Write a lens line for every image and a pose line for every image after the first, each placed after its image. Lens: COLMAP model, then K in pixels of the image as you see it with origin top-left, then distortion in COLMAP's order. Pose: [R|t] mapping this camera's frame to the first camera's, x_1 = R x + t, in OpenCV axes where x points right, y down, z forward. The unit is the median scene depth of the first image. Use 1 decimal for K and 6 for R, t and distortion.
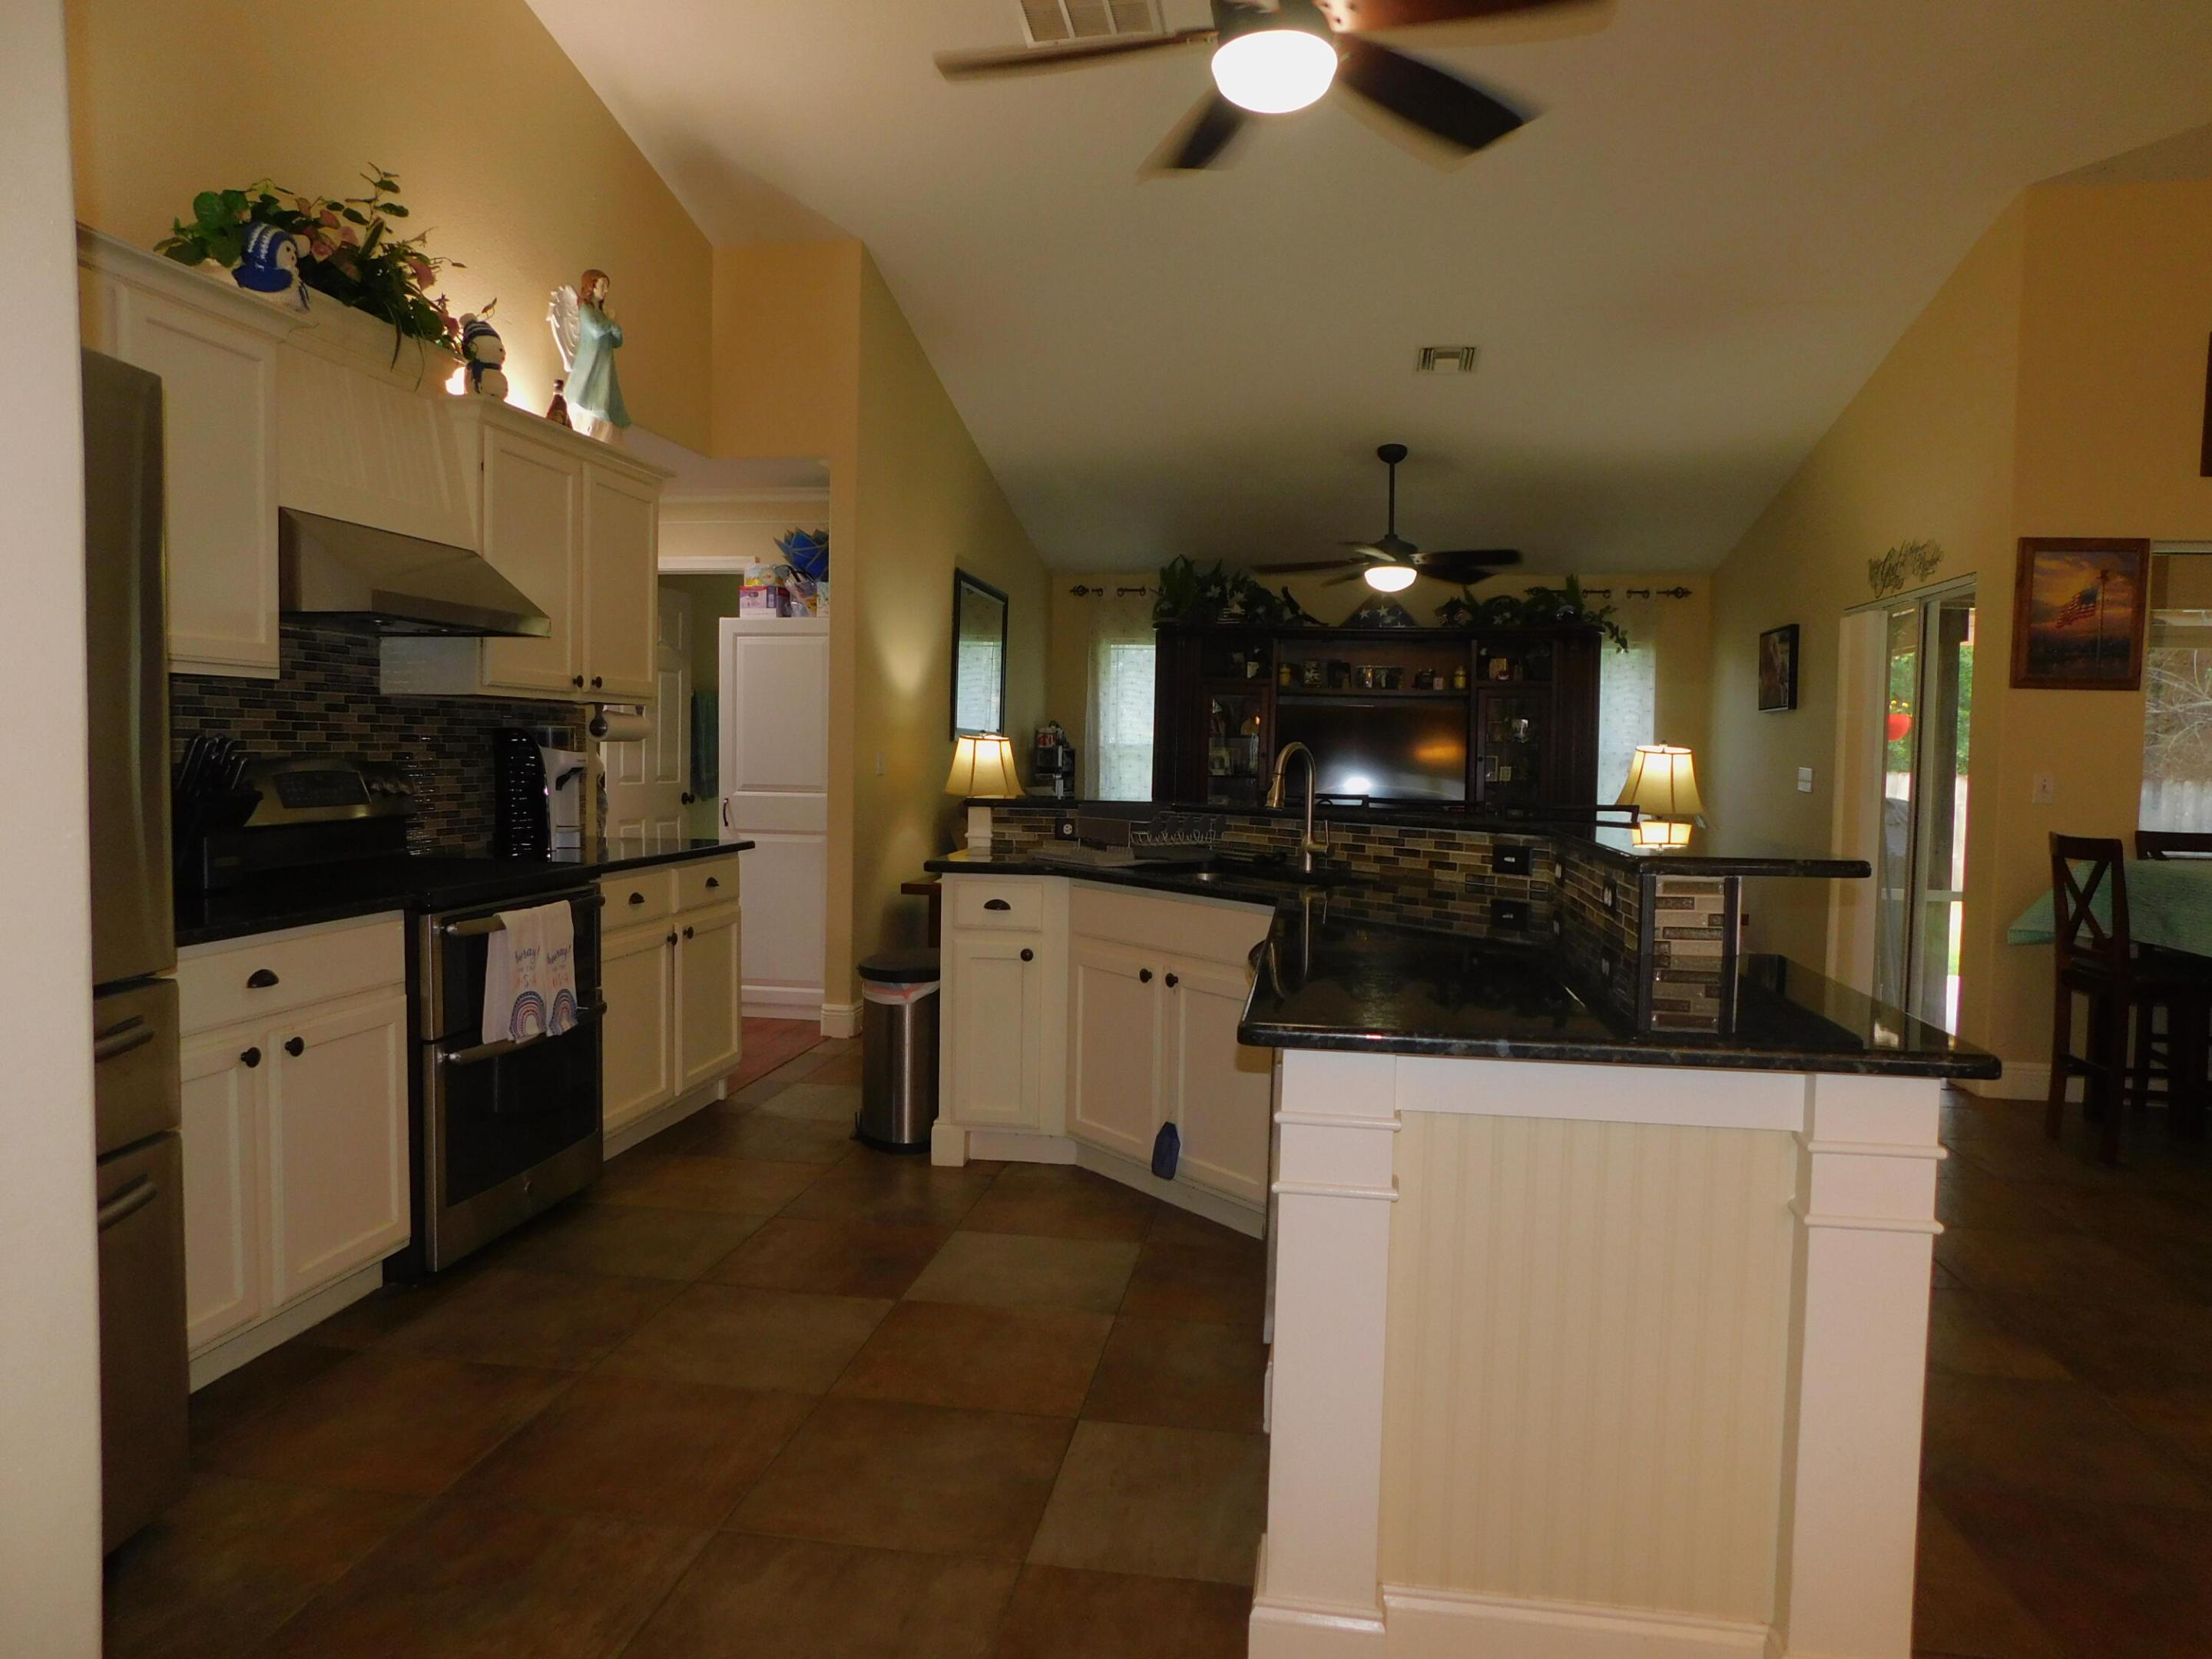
lens RADIAL K [[1455.5, 0, 1112.8], [0, 1455.5, 824.8], [0, 0, 1]] dist [-0.075274, 0.058754]
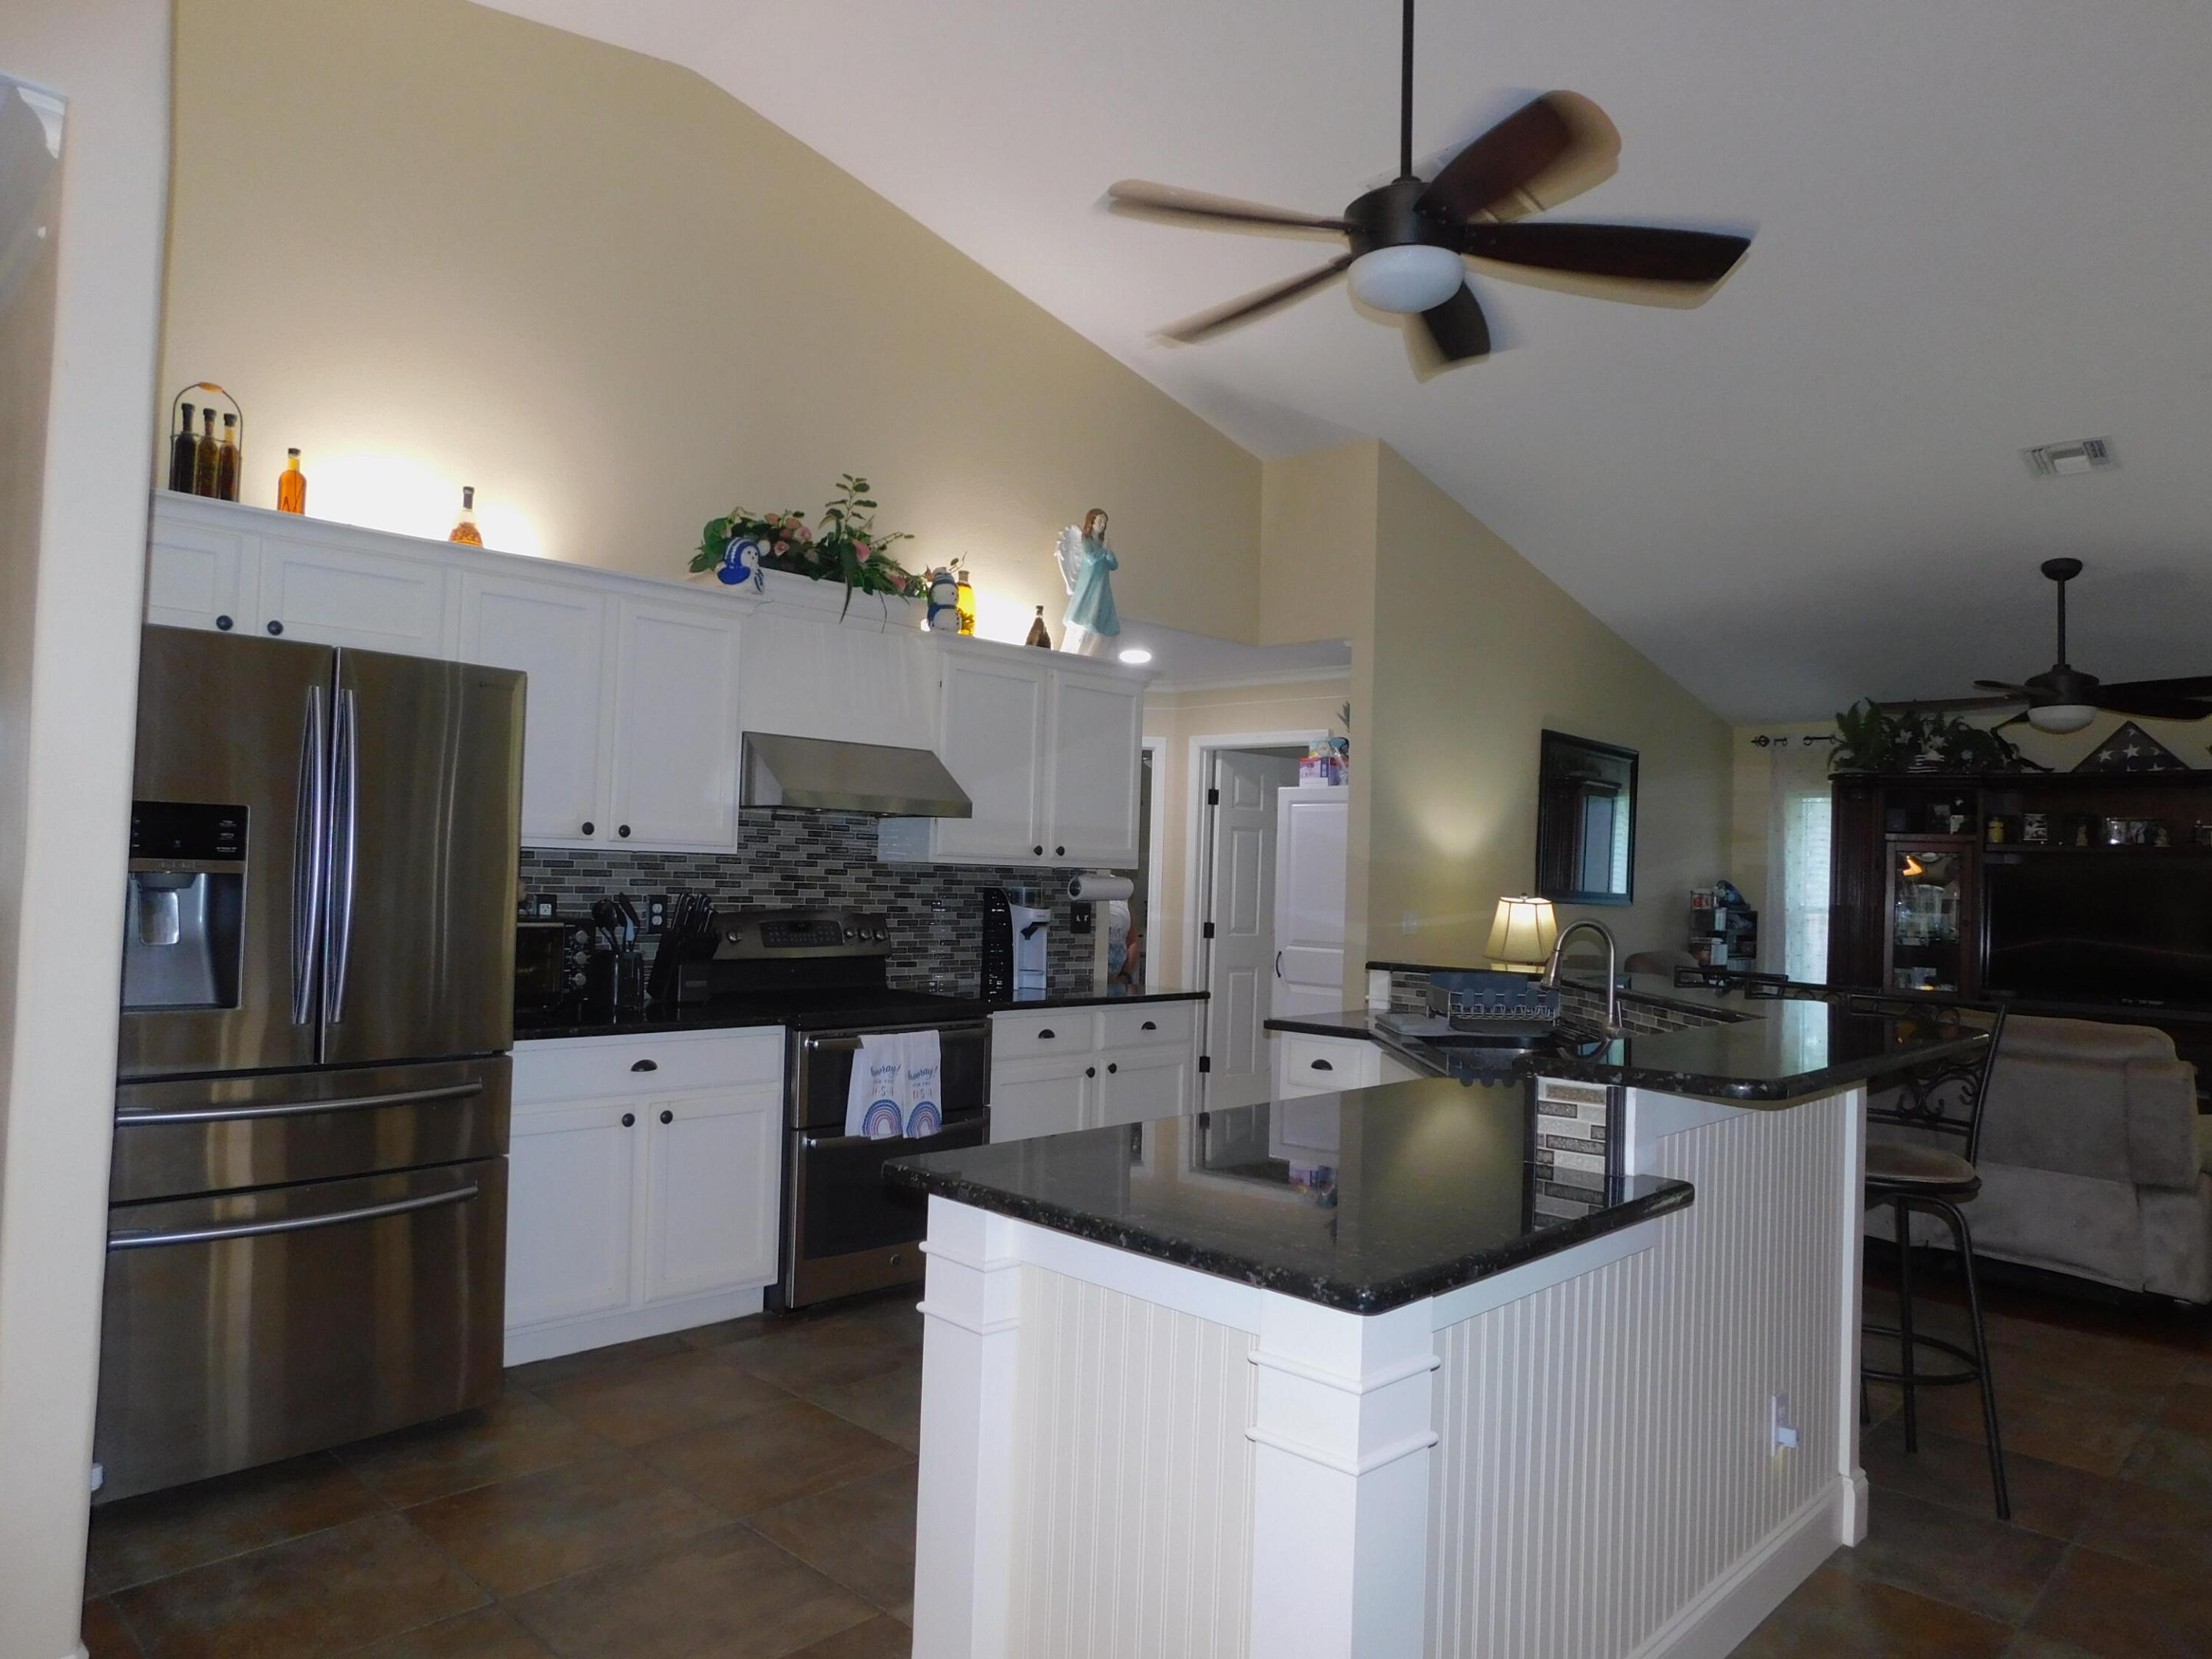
lens RADIAL K [[1455.5, 0, 1112.8], [0, 1455.5, 824.8], [0, 0, 1]] dist [-0.075274, 0.058754]
pose [[0.818627, -0.010621, -0.574227, 0.340796], [-0.048014, 0.995063, -0.086854, -0.016162], [0.572315, 0.098672, 0.814076, 0.036304]]
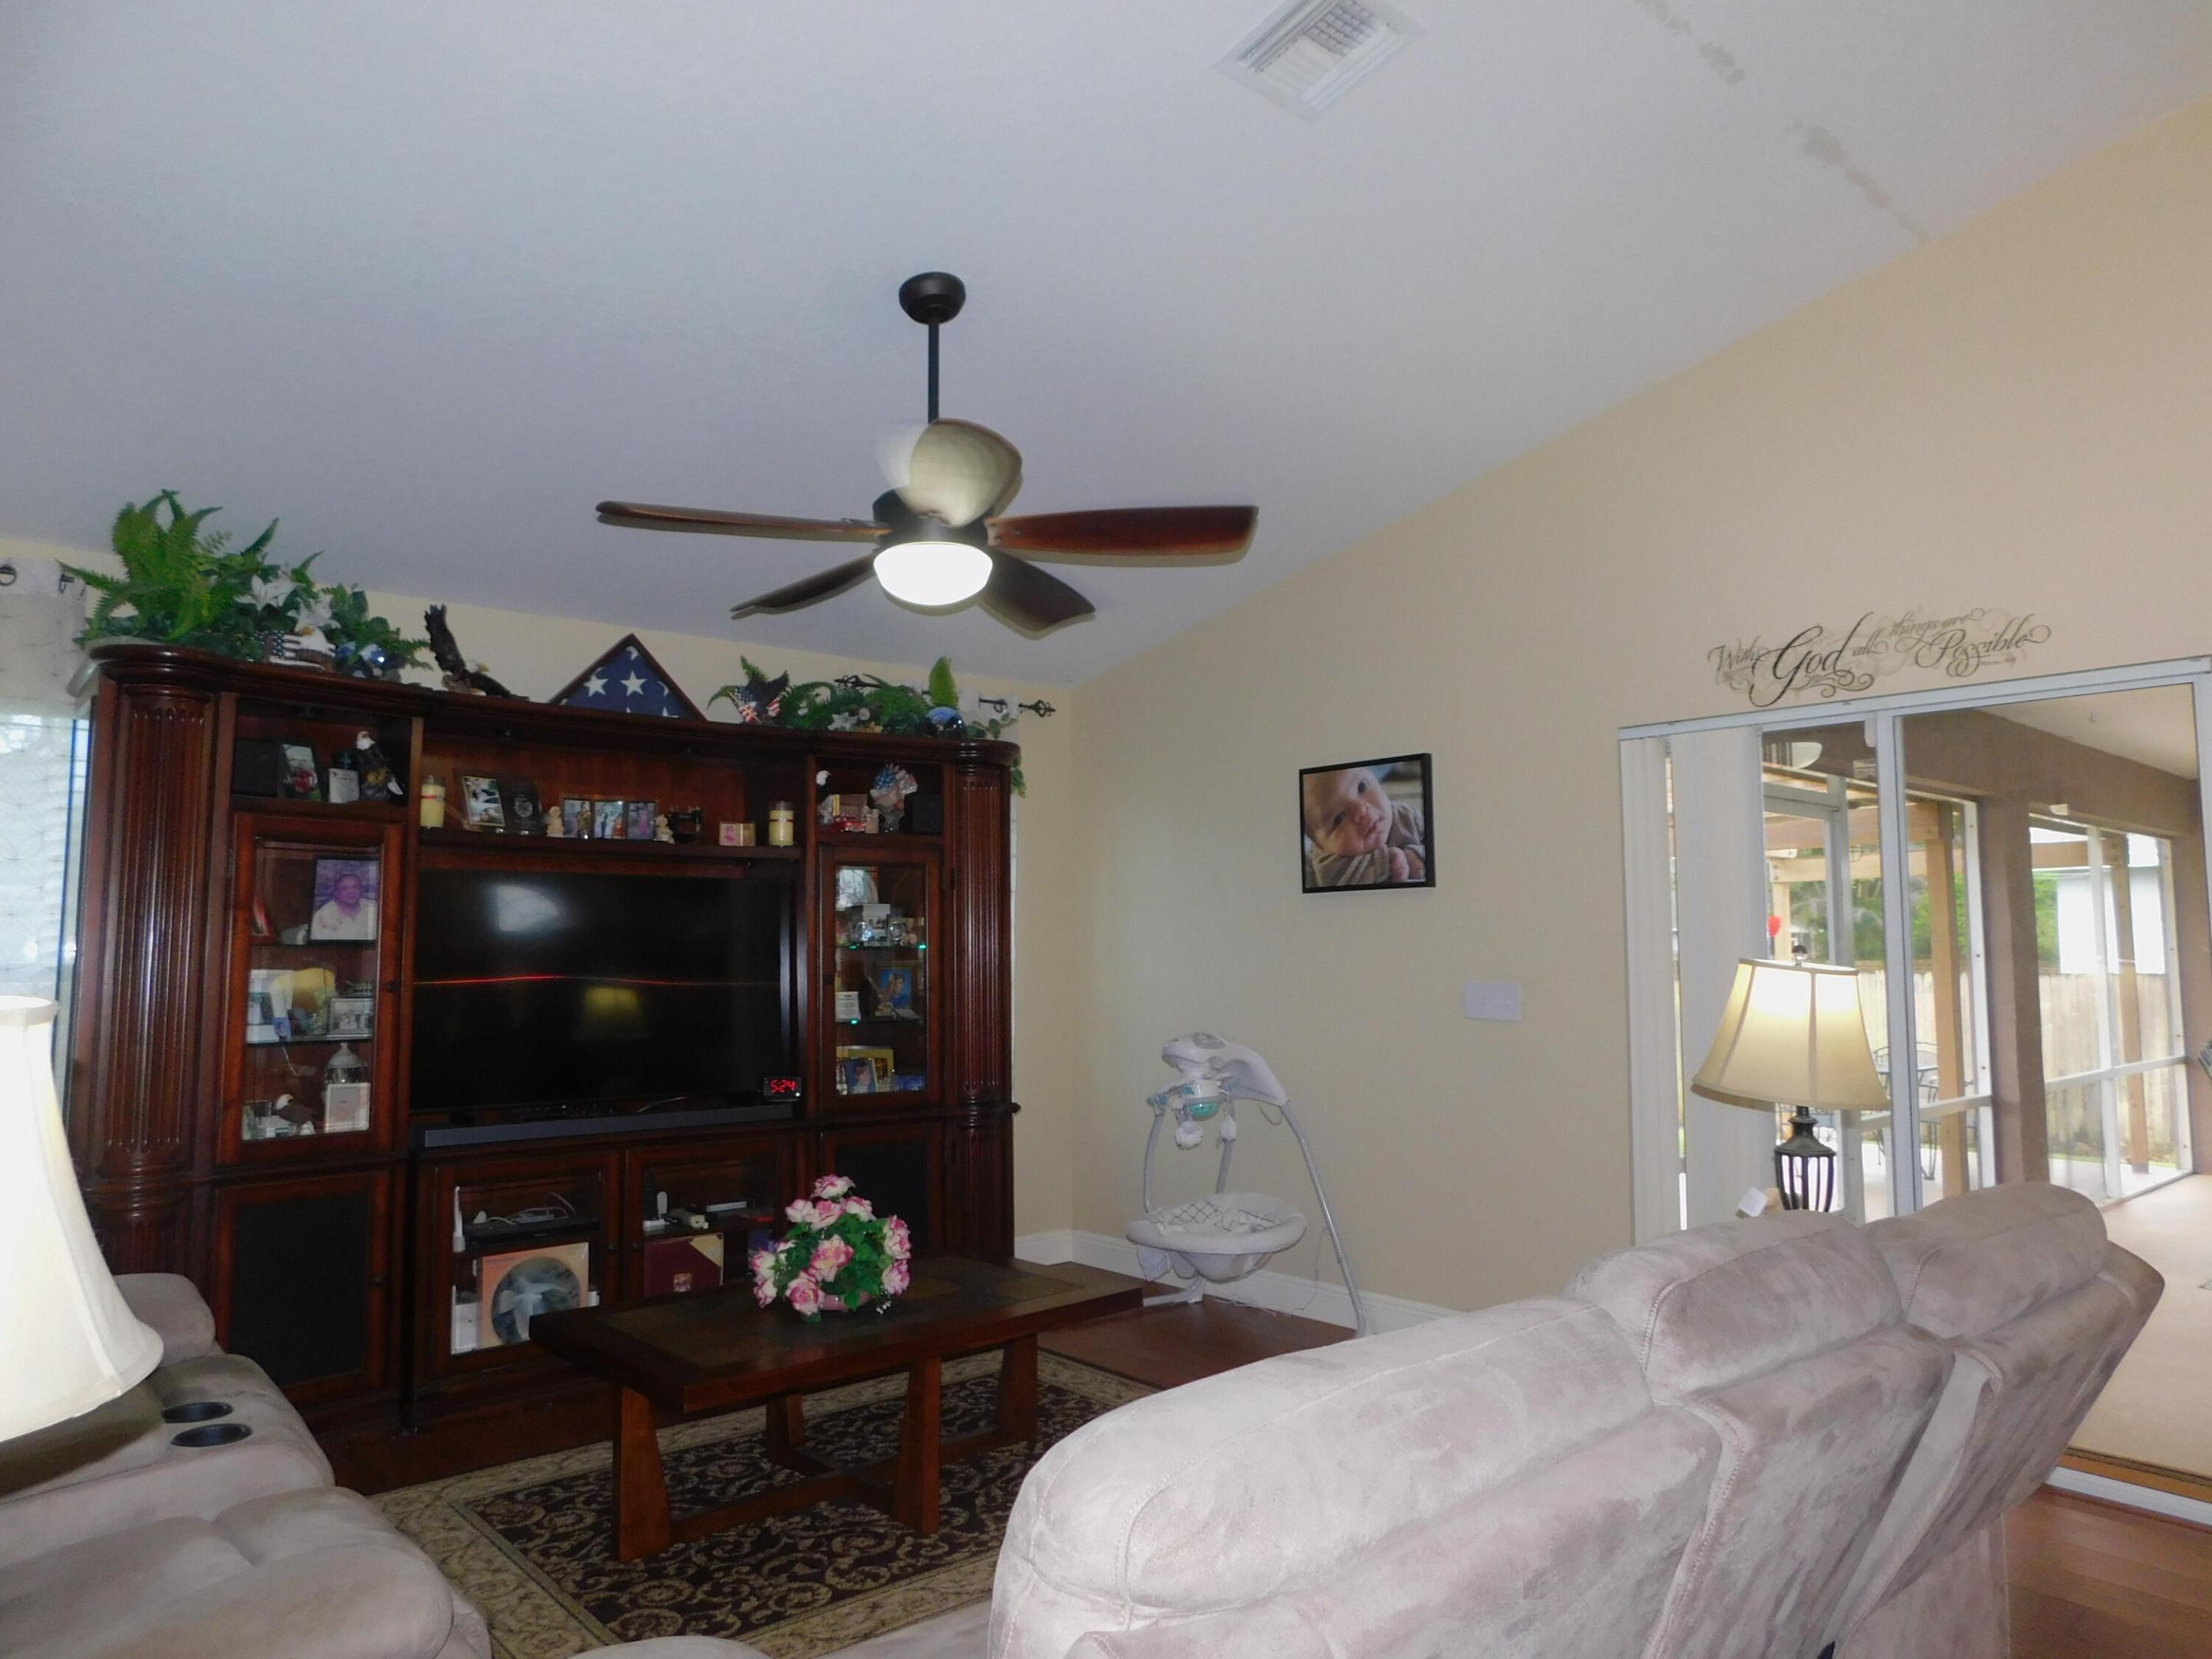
lens RADIAL K [[1455.5, 0, 1112.8], [0, 1455.5, 824.8], [0, 0, 1]] dist [-0.075274, 0.058754]
pose [[0.644470, 0.044913, 0.763309, -0.157265], [0.054211, 0.993077, -0.104204, -0.077433], [-0.762705, 0.108536, 0.637574, 1.100663]]
